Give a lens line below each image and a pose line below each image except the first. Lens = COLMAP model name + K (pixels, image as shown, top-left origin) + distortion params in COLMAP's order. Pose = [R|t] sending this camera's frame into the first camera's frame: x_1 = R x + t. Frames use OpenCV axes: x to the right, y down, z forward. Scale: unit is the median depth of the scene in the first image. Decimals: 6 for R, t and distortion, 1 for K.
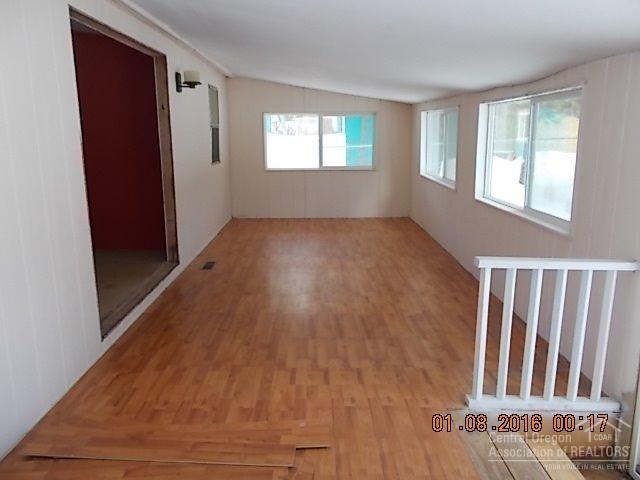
lens RADIAL K [[490.5, 0, 319.2], [0, 490.5, 239.3], [0, 0, 1]] dist [0.000177, -0.000297]
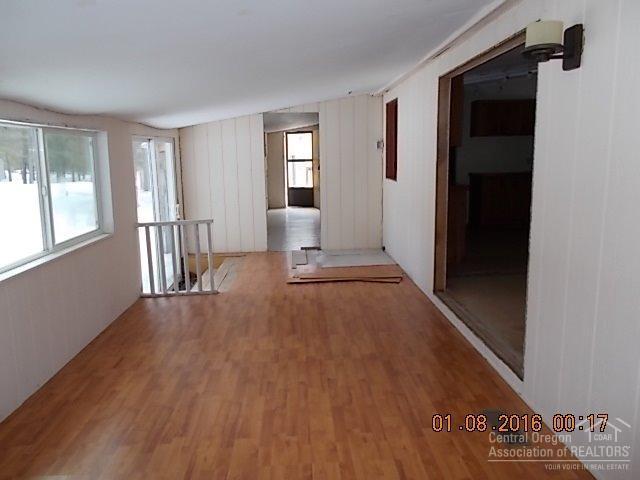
lens RADIAL K [[490.5, 0, 319.9], [0, 490.5, 239.3], [0, 0, 1]] dist [0.000177, -0.000297]
pose [[-0.999214, 0.025079, -0.030683, -0.043075], [0.011879, 0.928215, 0.371854, -0.412053], [0.037806, 0.371198, -0.927784, 1.869304]]
